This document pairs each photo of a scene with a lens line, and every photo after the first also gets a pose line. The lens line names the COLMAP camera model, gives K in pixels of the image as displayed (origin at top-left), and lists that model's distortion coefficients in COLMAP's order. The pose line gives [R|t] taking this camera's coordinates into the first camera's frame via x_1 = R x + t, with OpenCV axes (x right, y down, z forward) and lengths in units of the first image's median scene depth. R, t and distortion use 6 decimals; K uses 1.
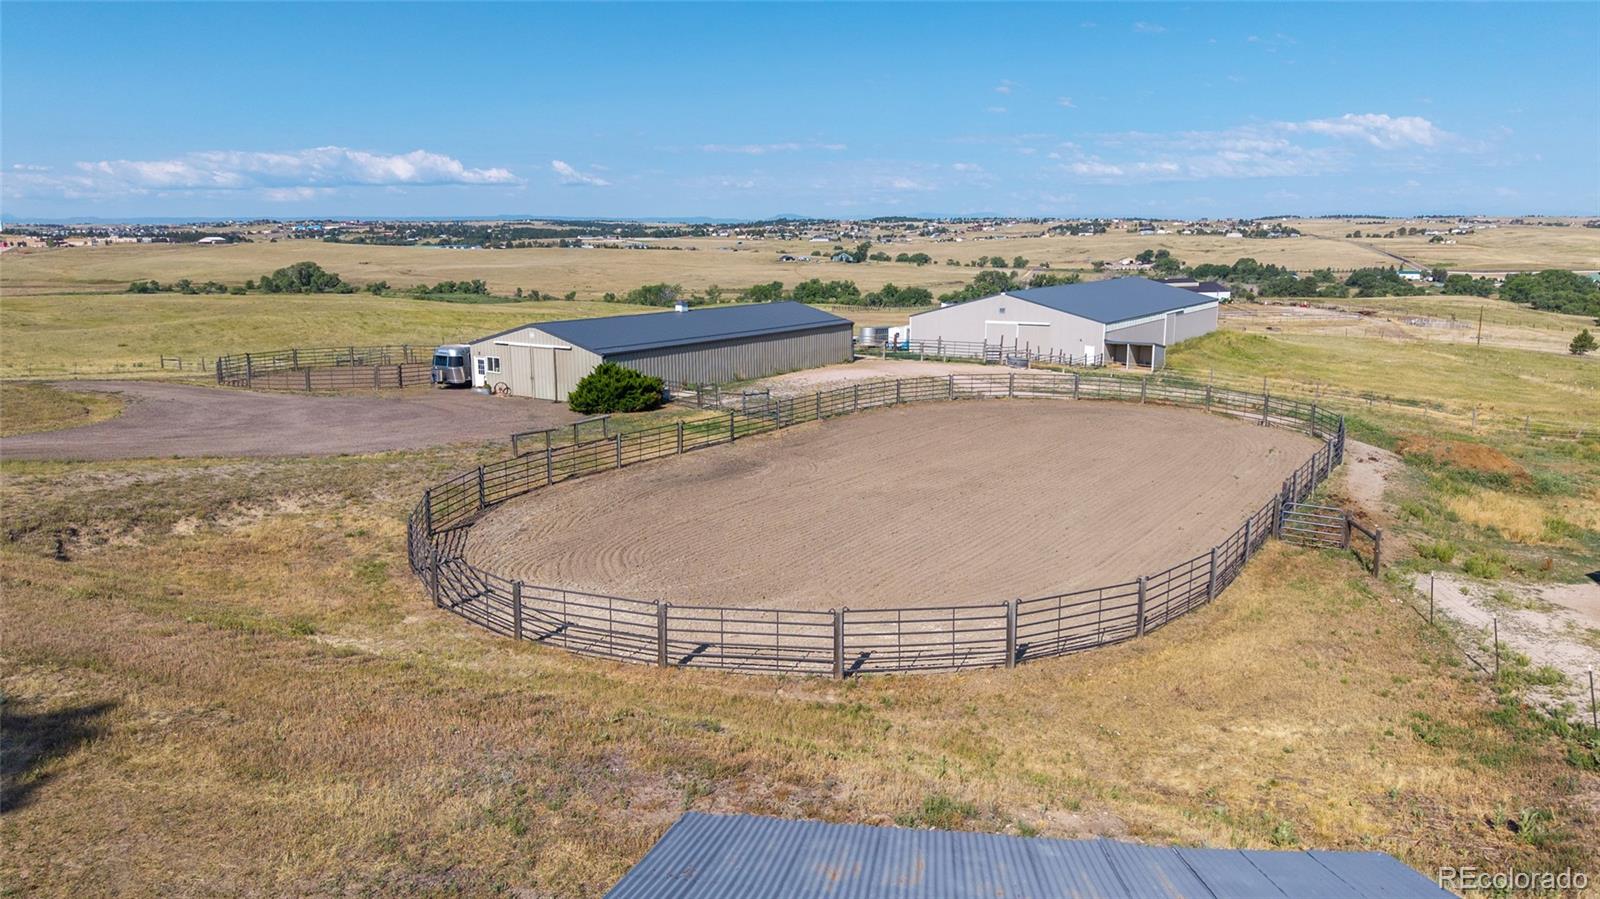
lens RADIAL K [[1107.5, 0, 802.8], [0, 1107.5, 445.8], [0, 0, 1]] dist [0.028659, -0.007949]
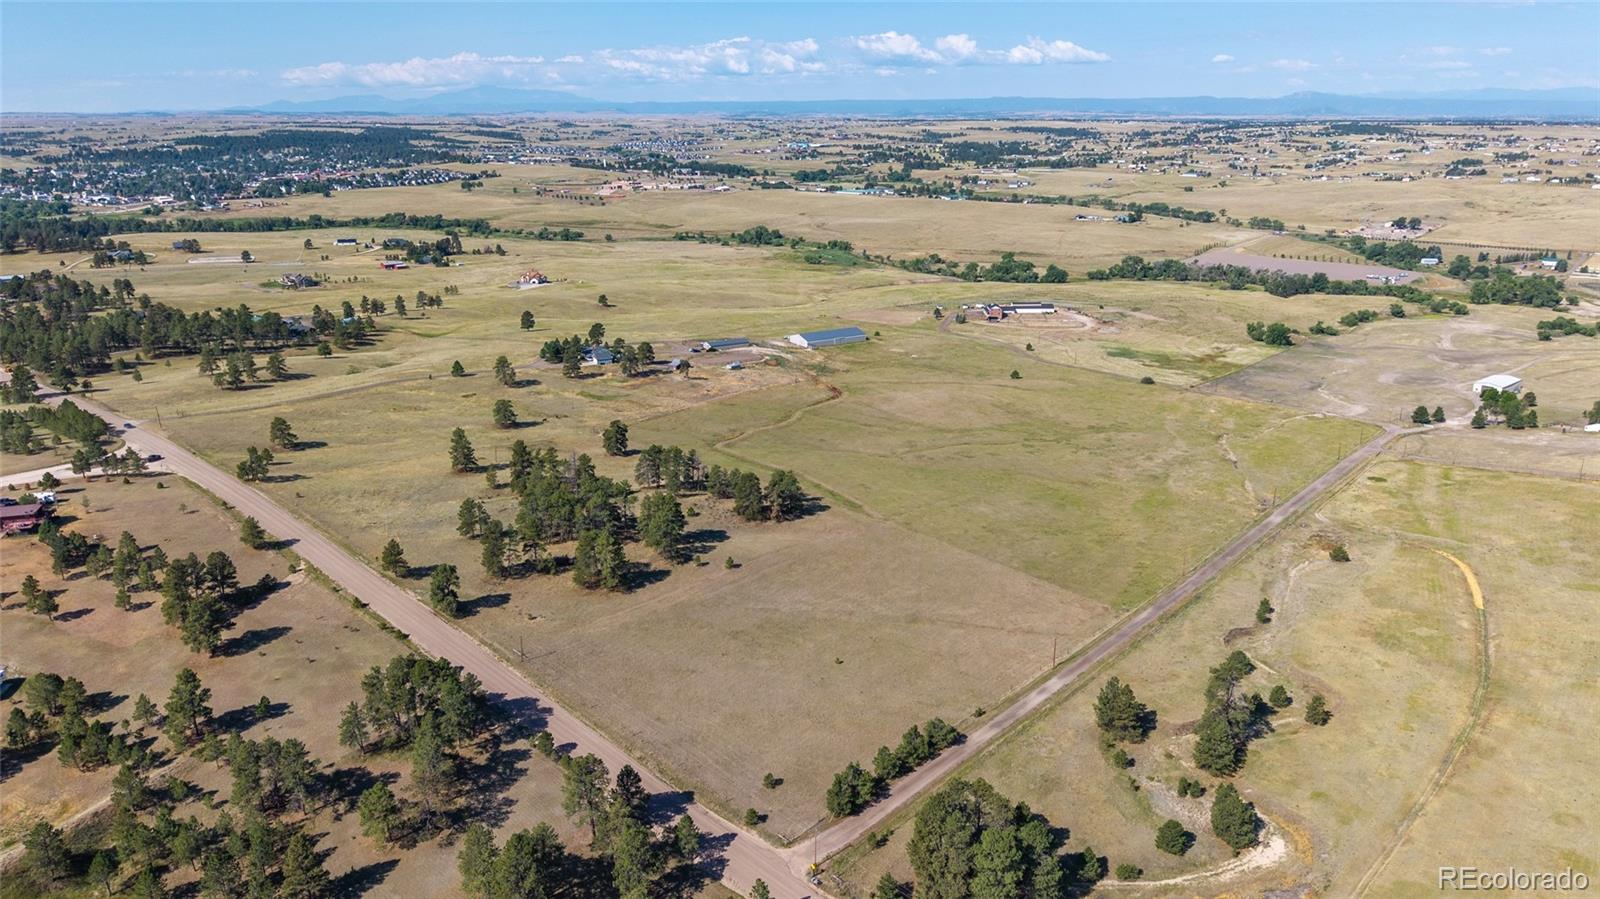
lens RADIAL K [[1094.5, 0, 800.0], [0, 1094.5, 449.5], [0, 0, 1]] dist [0.095808, -0.117332]
pose [[0.909638, 0.123132, -0.396733, 0.247406], [-0.080202, 0.989147, 0.123109, -0.023244], [0.407586, -0.080166, 0.909641, -0.421165]]
